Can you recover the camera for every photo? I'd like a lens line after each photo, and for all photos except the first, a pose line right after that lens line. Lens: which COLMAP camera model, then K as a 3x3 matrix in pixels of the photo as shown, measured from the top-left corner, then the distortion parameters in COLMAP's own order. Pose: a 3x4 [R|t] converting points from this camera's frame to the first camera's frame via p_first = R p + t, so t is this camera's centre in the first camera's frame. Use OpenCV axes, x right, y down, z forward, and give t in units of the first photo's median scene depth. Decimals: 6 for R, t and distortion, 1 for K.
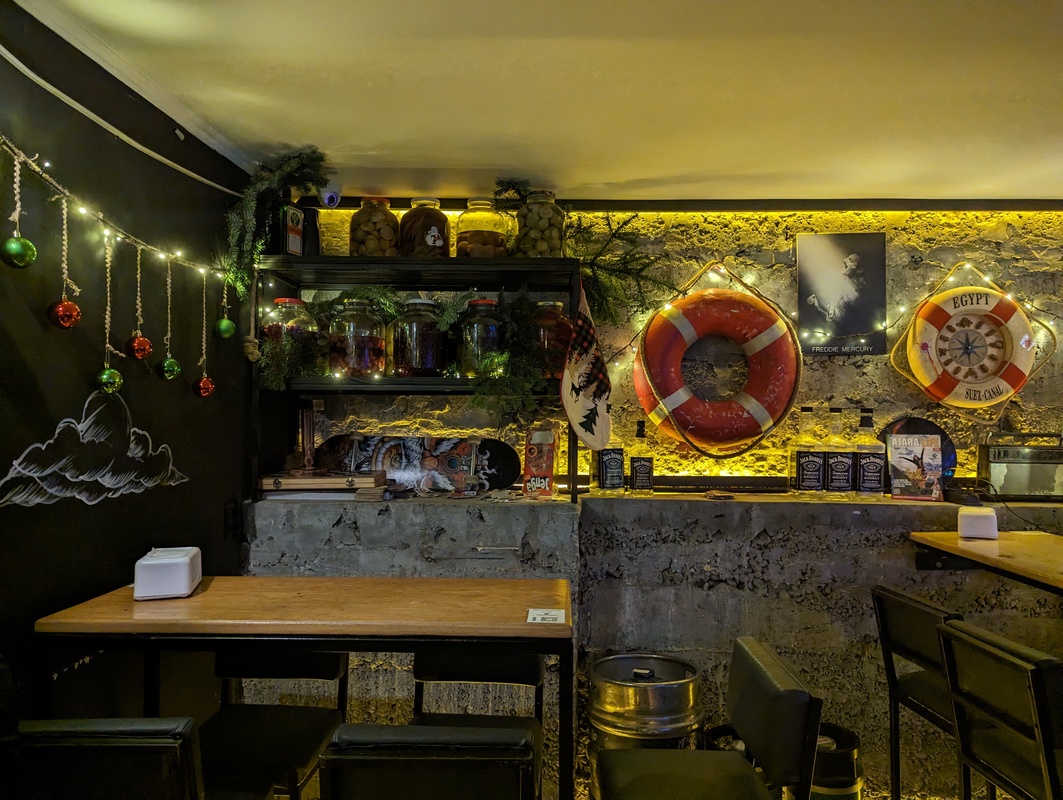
lens RADIAL K [[743.9, 0, 531.5], [0, 743.9, 400.0], [0, 0, 1]] dist [0.046435, -0.044298]
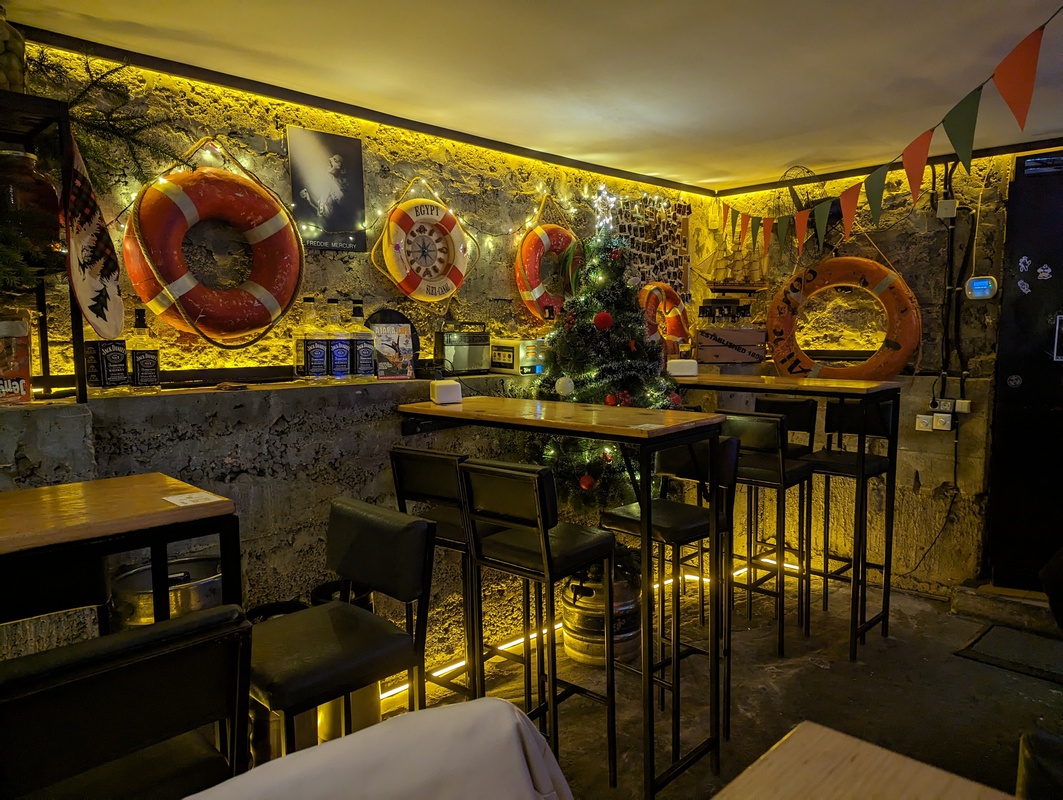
lens RADIAL K [[743.9, 0, 531.5], [0, 743.9, 400.0], [0, 0, 1]] dist [0.046435, -0.044298]
pose [[0.685114, -0.079511, 0.724083, -0.186941], [0.001313, 0.994158, 0.107925, 0.039251], [-0.728434, -0.072990, 0.681217, 0.047844]]
